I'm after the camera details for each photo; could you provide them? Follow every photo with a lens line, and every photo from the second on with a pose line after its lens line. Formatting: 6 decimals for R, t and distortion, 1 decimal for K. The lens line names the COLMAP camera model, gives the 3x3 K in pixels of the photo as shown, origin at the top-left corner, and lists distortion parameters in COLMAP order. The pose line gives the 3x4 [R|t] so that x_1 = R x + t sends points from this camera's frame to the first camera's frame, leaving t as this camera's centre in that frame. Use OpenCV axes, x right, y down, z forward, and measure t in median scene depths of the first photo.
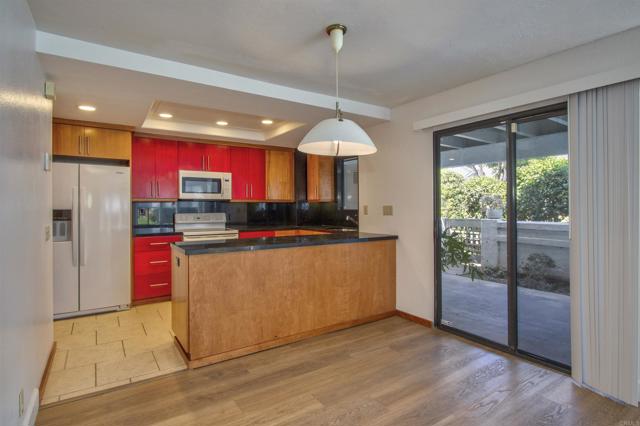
lens RADIAL K [[334.0, 0, 316.7], [0, 334.0, 206.8], [0, 0, 1]] dist [-0.003112, -0.000403]
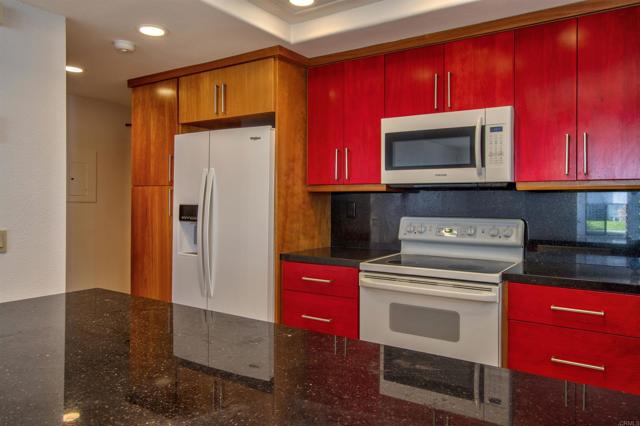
lens RADIAL K [[474.6, 0, 302.4], [0, 474.6, 199.6], [0, 0, 1]] dist [-0.001167, -0.000358]
pose [[0.370850, 0.005270, -0.928678, 0.142278], [-0.005093, 0.999980, 0.003640, -0.005086], [0.928679, 0.003380, 0.370870, 0.709972]]
